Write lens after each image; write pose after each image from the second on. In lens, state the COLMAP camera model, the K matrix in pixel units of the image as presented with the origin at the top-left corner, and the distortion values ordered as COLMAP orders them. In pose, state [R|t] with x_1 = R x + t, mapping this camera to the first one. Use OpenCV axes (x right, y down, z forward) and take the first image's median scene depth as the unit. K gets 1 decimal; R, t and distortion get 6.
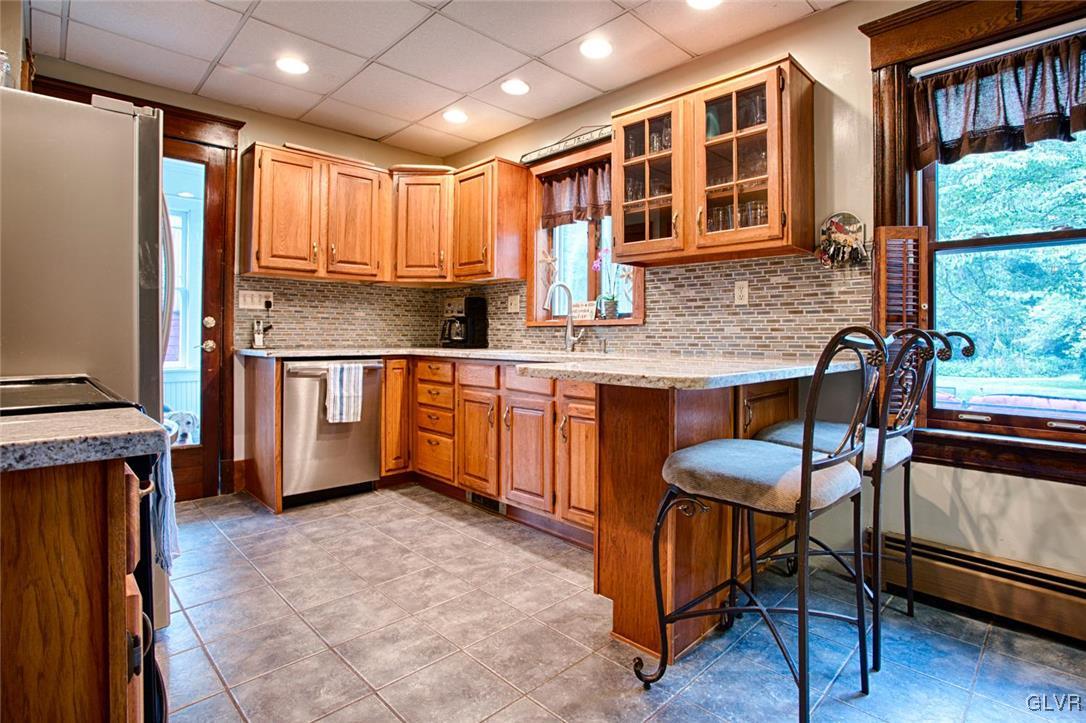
lens RADIAL K [[493.1, 0, 492.8], [0, 493.1, 328.7], [0, 0, 1]] dist [-0.100357, 0.055471]
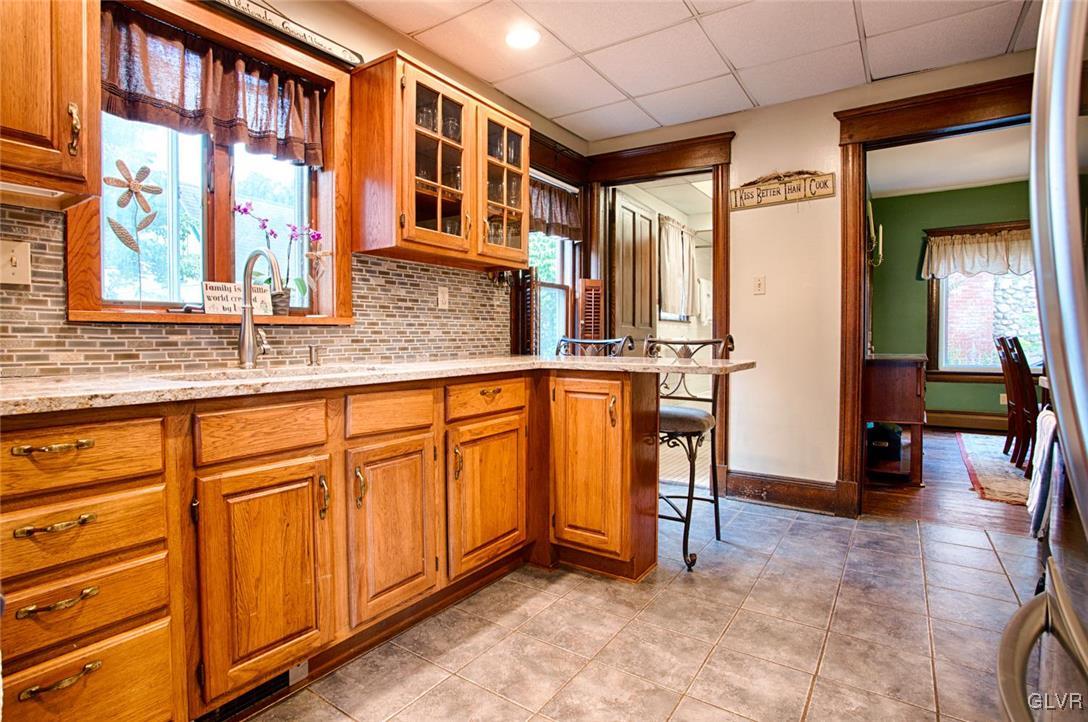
lens RADIAL K [[547.9, 0, 545.2], [0, 547.9, 345.3], [0, 0, 1]] dist [-0.075386, 0.037769]
pose [[-0.219347, -0.022524, 0.975387, -0.574153], [-0.011979, 0.999720, 0.020392, 0.002276], [-0.975573, -0.007211, -0.219556, 0.844497]]
